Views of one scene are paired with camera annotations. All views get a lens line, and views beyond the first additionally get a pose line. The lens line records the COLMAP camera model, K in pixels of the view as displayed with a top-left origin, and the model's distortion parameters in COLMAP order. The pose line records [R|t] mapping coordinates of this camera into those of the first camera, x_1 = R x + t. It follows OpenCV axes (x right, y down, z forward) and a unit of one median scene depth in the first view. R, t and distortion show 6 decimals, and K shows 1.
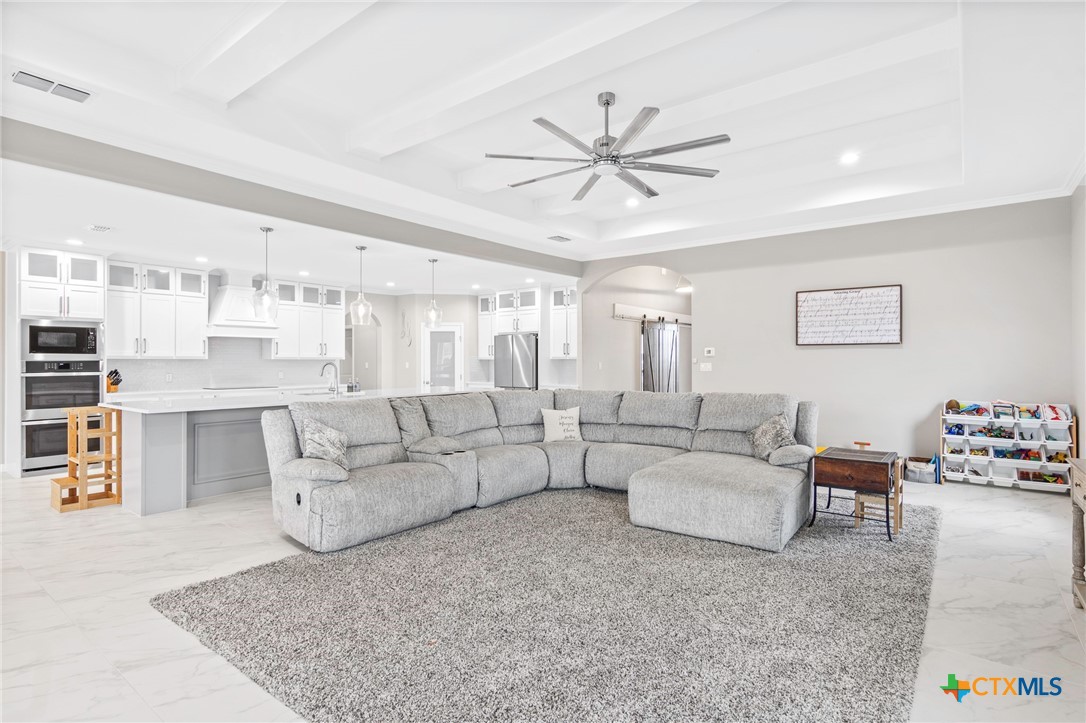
lens RADIAL K [[550.5, 0, 542.9], [0, 550.5, 358.1], [0, 0, 1]] dist [-0.005128, 0.003989]
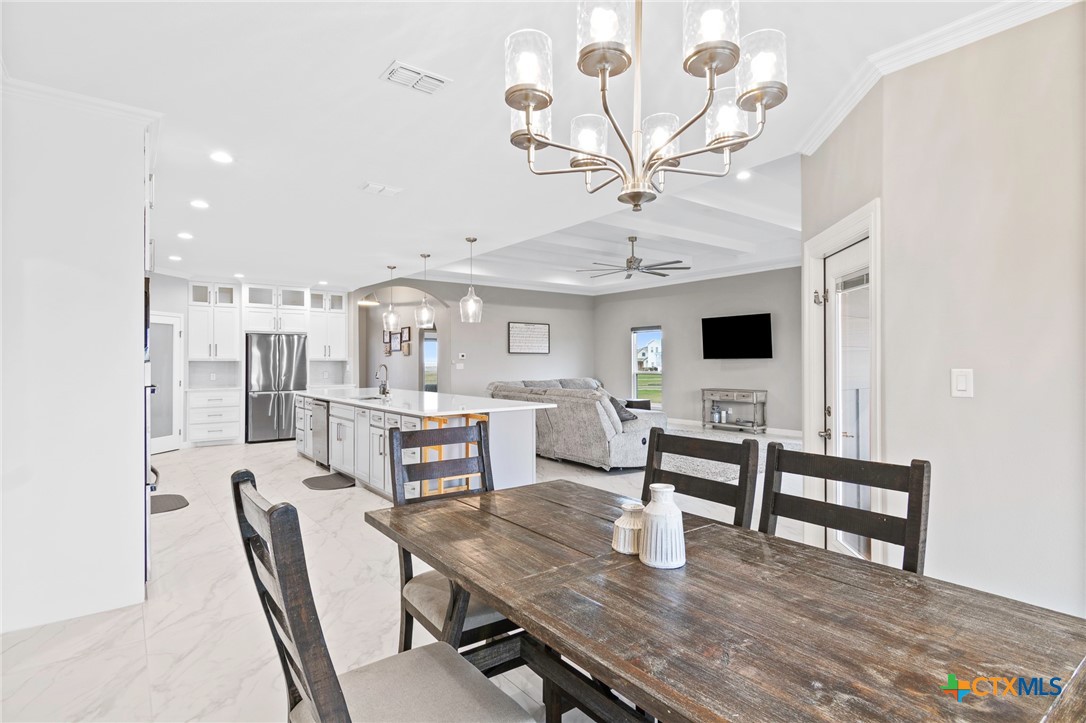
lens RADIAL K [[550.5, 0, 542.5], [0, 550.5, 358.7], [0, 0, 1]] dist [-0.005128, 0.003989]
pose [[0.249608, 0.005678, 0.968330, -1.234519], [-0.003581, 0.999981, -0.004940, 0.002463], [-0.968340, -0.002234, 0.249624, 0.490581]]
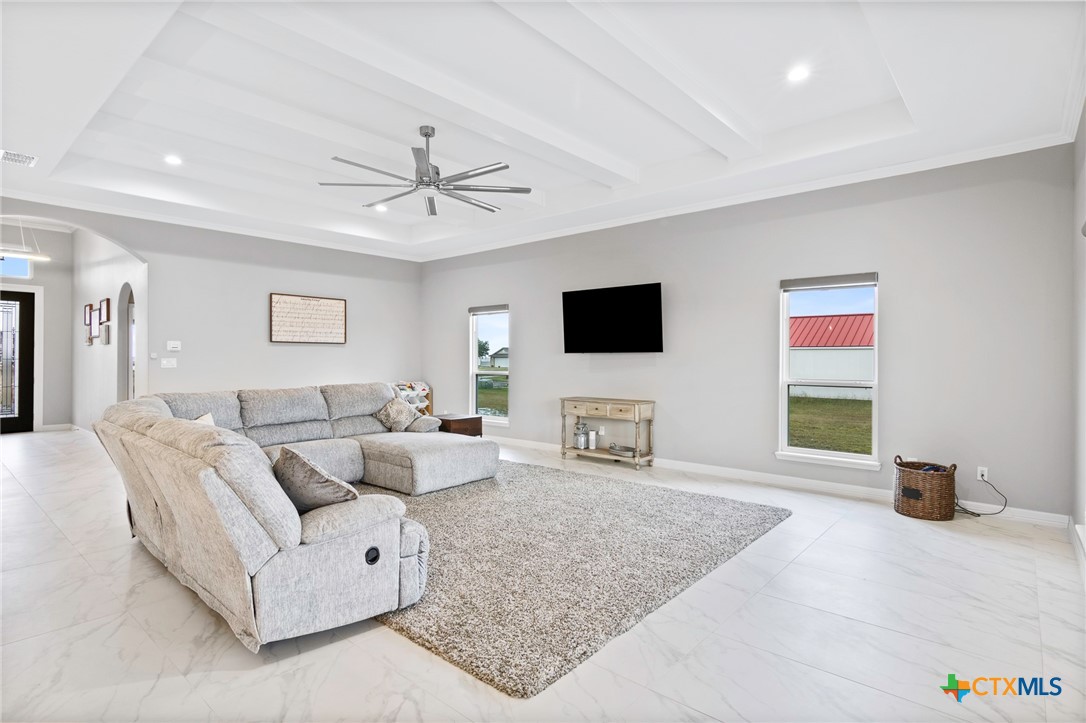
lens RADIAL K [[550.5, 0, 544.7], [0, 550.5, 358.7], [0, 0, 1]] dist [-0.005128, 0.003989]
pose [[0.050633, -0.001636, 0.998716, -0.629648], [-0.008779, 0.999959, 0.002084, 0.002873], [-0.998679, -0.008873, 0.050616, 0.420299]]
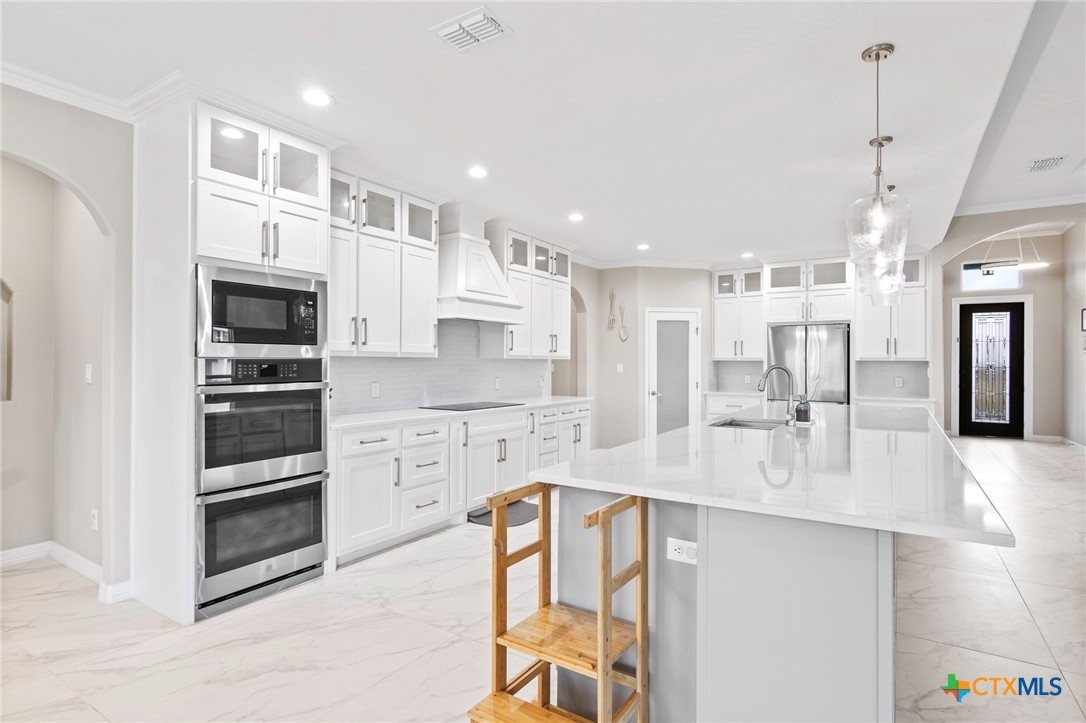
lens RADIAL K [[550.5, 0, 538.7], [0, 550.5, 358.0], [0, 0, 1]] dist [-0.005128, 0.003989]
pose [[0.996383, 0.005892, 0.084772, -0.656886], [-0.005735, 0.999981, -0.002094, 0.003555], [-0.084783, 0.001600, 0.996398, 0.494273]]
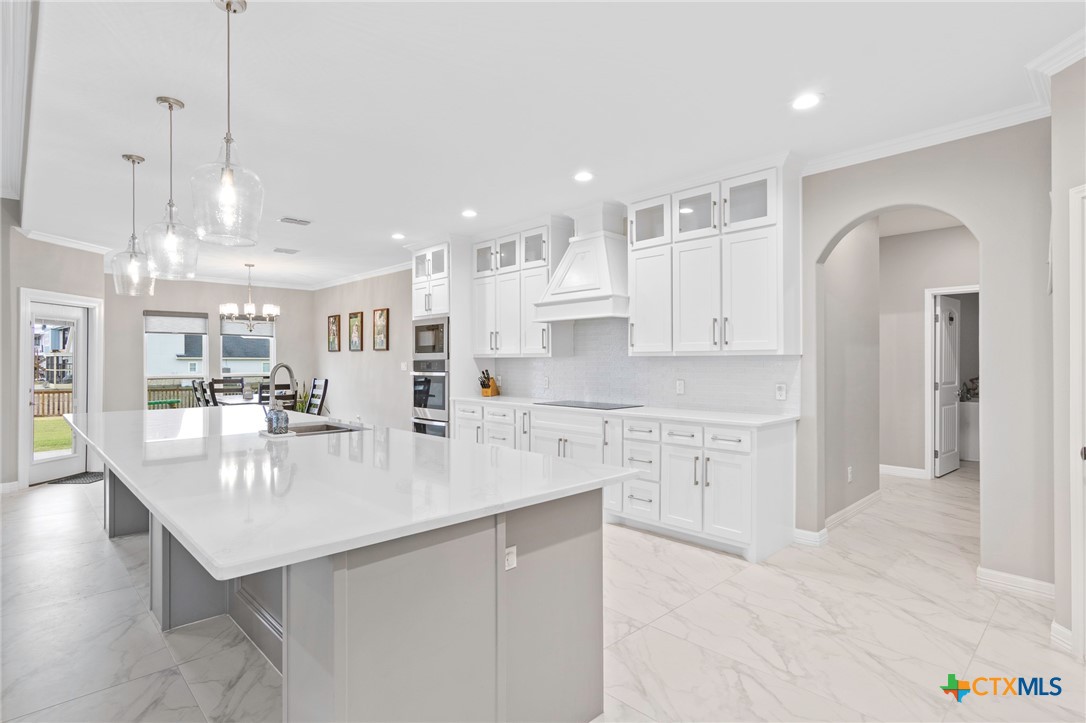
lens RADIAL K [[550.5, 0, 539.9], [0, 550.5, 363.6], [0, 0, 1]] dist [-0.005128, 0.003989]
pose [[-0.142425, 0.006800, -0.989782, 0.059522], [0.008189, 0.999950, 0.005691, 0.006831], [0.989772, -0.007295, -0.142474, 1.284630]]
